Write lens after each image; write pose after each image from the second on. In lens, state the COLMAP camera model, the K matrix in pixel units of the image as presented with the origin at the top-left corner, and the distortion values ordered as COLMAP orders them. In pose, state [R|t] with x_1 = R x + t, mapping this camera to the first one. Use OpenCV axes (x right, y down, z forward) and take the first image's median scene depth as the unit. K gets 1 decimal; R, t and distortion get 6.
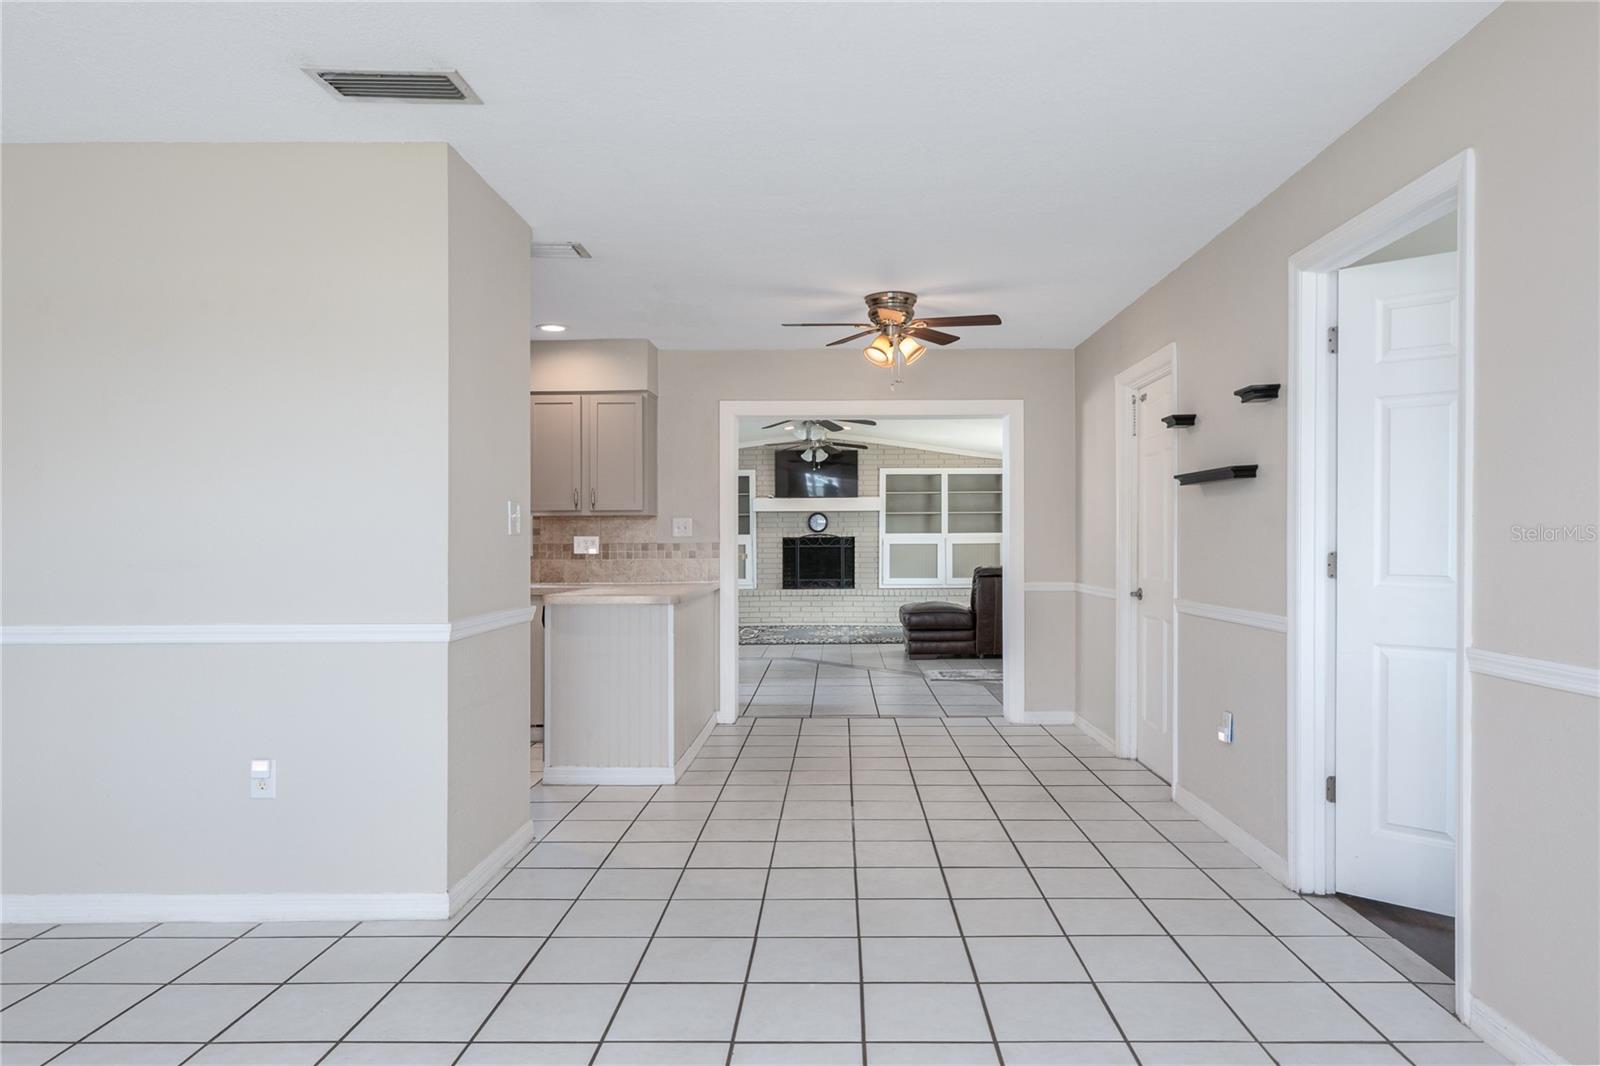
lens RADIAL K [[1020.2, 0, 832.1], [0, 1020.2, 537.4], [0, 0, 1]] dist [0.000597, 0.000015]
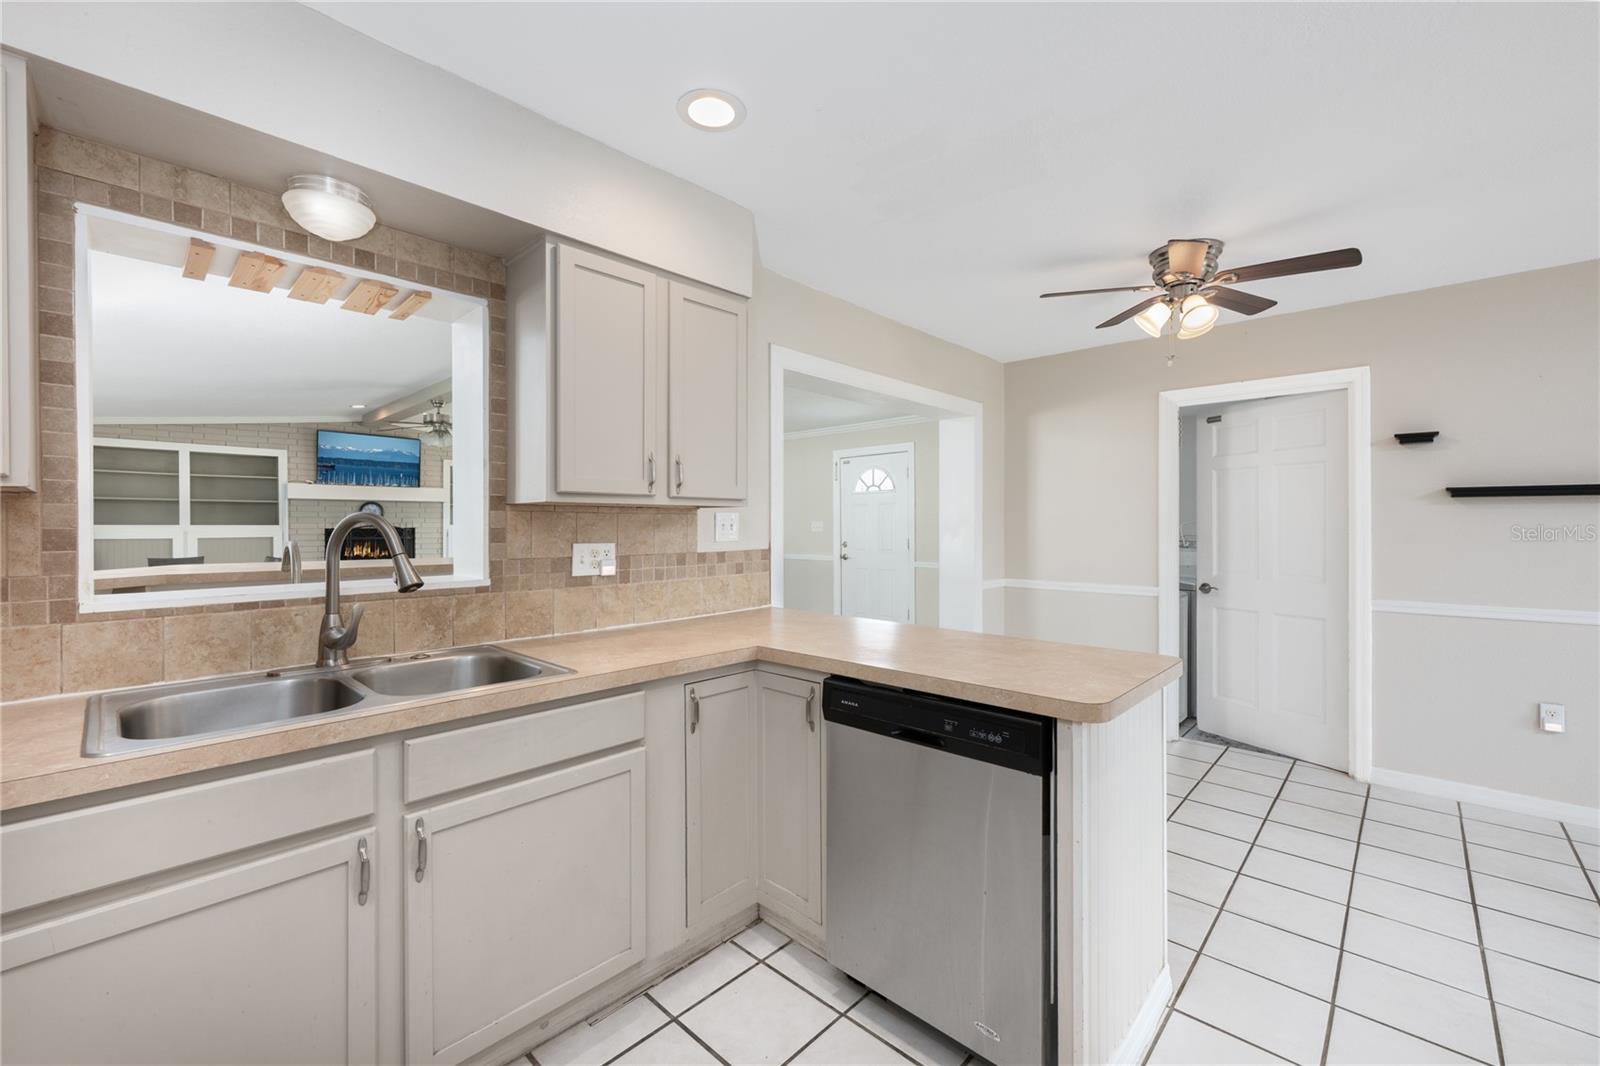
lens RADIAL K [[655.1, 0, 800.0], [0, 655.1, 533.0], [0, 0, 1]] dist [-0.000808, -0.000163]
pose [[0.681618, -0.003900, 0.731698, -0.420114], [-0.006086, 0.999921, 0.010999, -0.010796], [-0.731683, -0.011950, 0.681540, 0.683468]]
